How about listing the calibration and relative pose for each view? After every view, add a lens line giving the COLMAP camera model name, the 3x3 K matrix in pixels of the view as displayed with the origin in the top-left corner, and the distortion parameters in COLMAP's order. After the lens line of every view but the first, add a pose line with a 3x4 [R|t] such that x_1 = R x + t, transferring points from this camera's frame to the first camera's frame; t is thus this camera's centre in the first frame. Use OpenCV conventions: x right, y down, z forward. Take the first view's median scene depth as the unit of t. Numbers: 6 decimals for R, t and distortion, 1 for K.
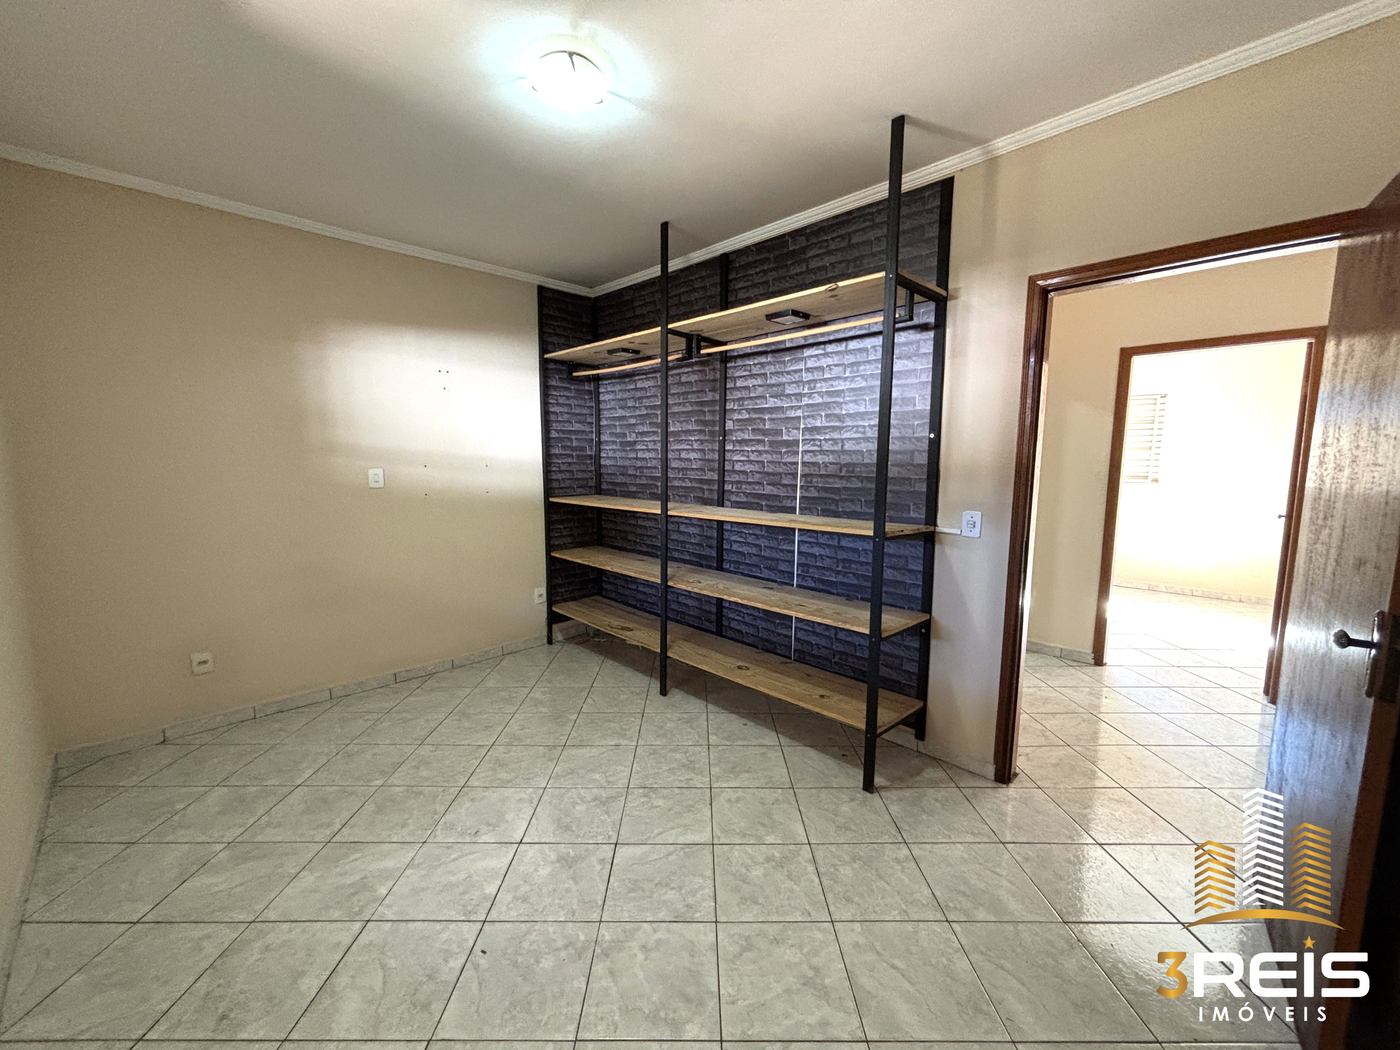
lens RADIAL K [[570.4, 0, 698.0], [0, 570.4, 520.7], [0, 0, 1]] dist [0.008002, 0.001922]
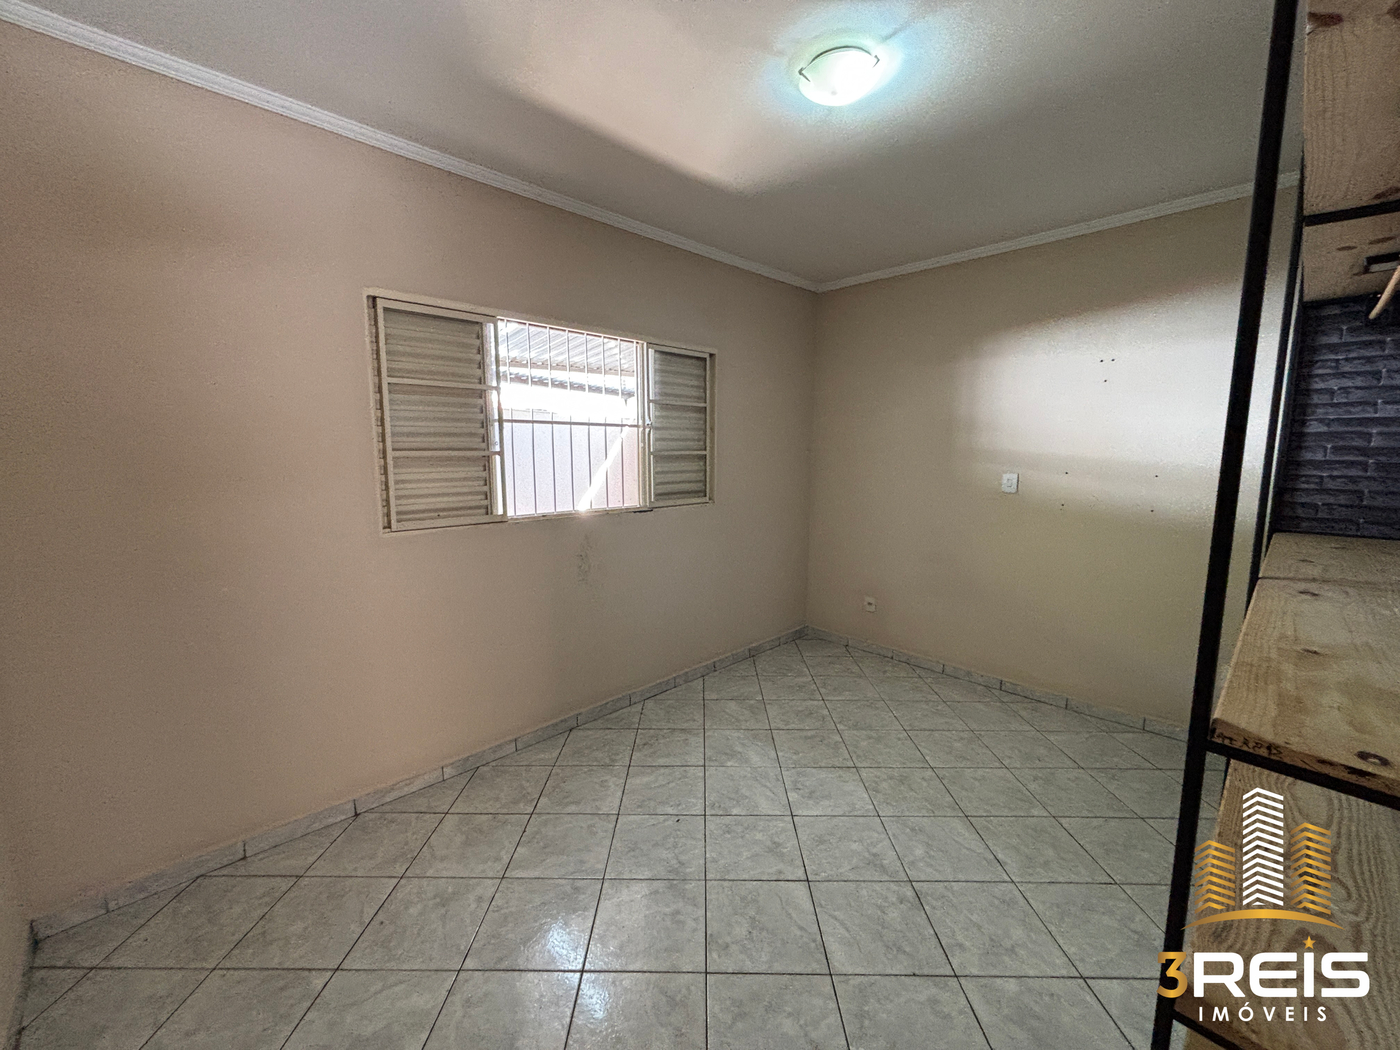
lens RADIAL K [[570.4, 0, 696.0], [0, 570.4, 526.3], [0, 0, 1]] dist [0.008002, 0.001922]
pose [[-0.003601, 0.136476, -0.990637, 0.507868], [-0.113274, 0.984212, 0.136002, -0.085181], [0.993557, 0.112703, 0.011915, 0.524127]]
